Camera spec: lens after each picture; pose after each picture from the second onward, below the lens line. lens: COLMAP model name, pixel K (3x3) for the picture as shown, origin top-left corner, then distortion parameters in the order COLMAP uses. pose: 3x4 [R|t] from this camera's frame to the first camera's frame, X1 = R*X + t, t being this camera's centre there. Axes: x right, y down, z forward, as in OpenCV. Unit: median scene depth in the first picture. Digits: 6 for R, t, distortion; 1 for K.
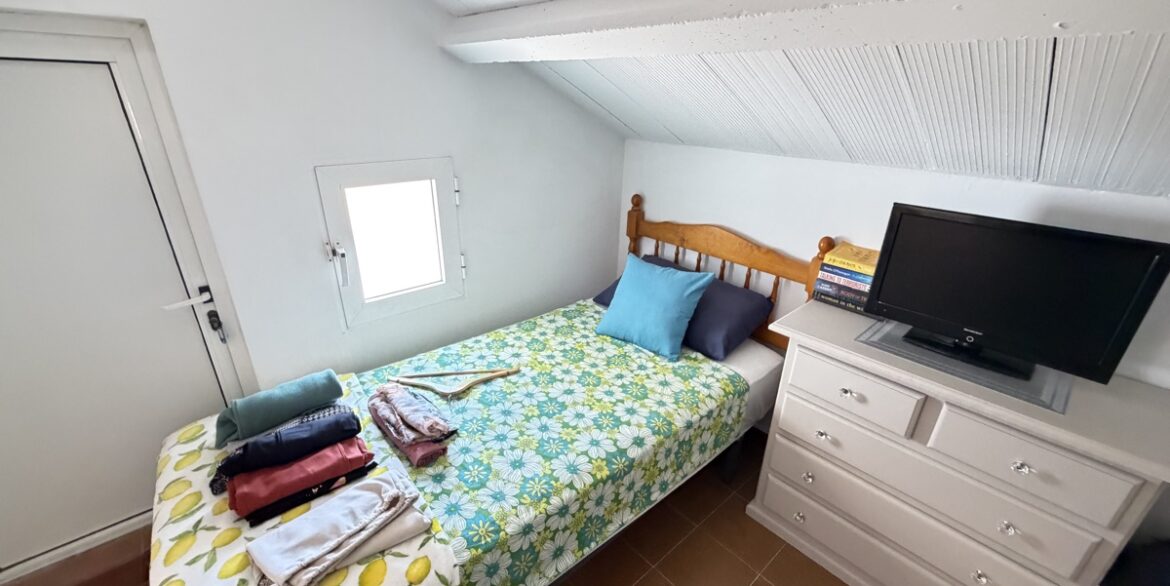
lens RADIAL K [[466.3, 0, 583.0], [0, 466.3, 295.4], [0, 0, 1]] dist [0.000713, -0.000194]
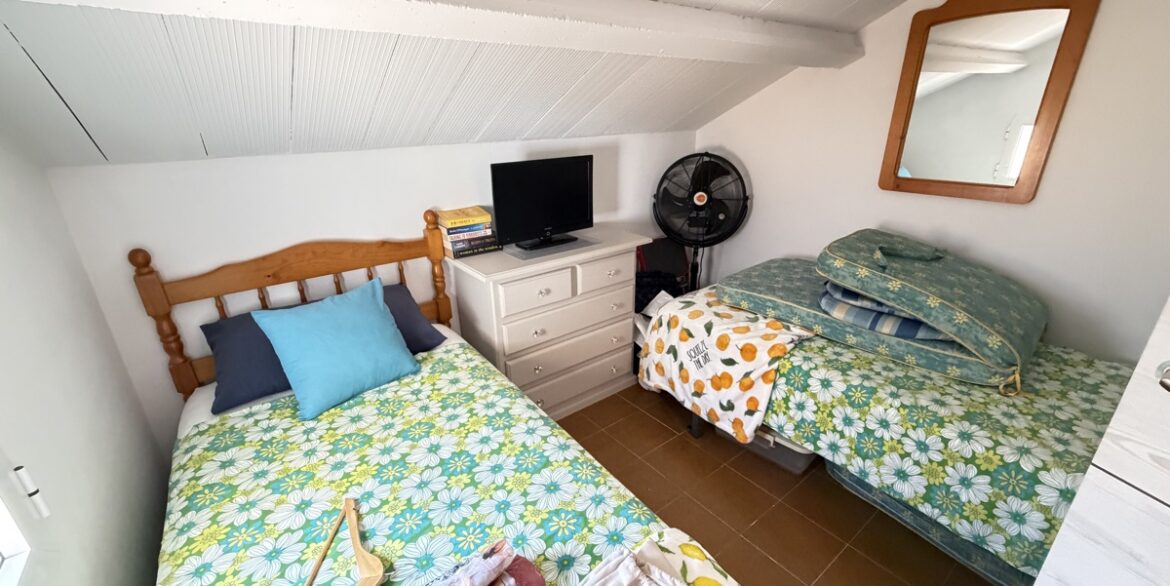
lens RADIAL K [[466.3, 0, 583.0], [0, 466.3, 295.4], [0, 0, 1]] dist [0.000713, -0.000194]
pose [[0.066323, -0.383613, 0.921109, -0.642356], [0.413467, 0.850721, 0.324528, -0.170265], [-0.908100, 0.359325, 0.215034, 0.488542]]
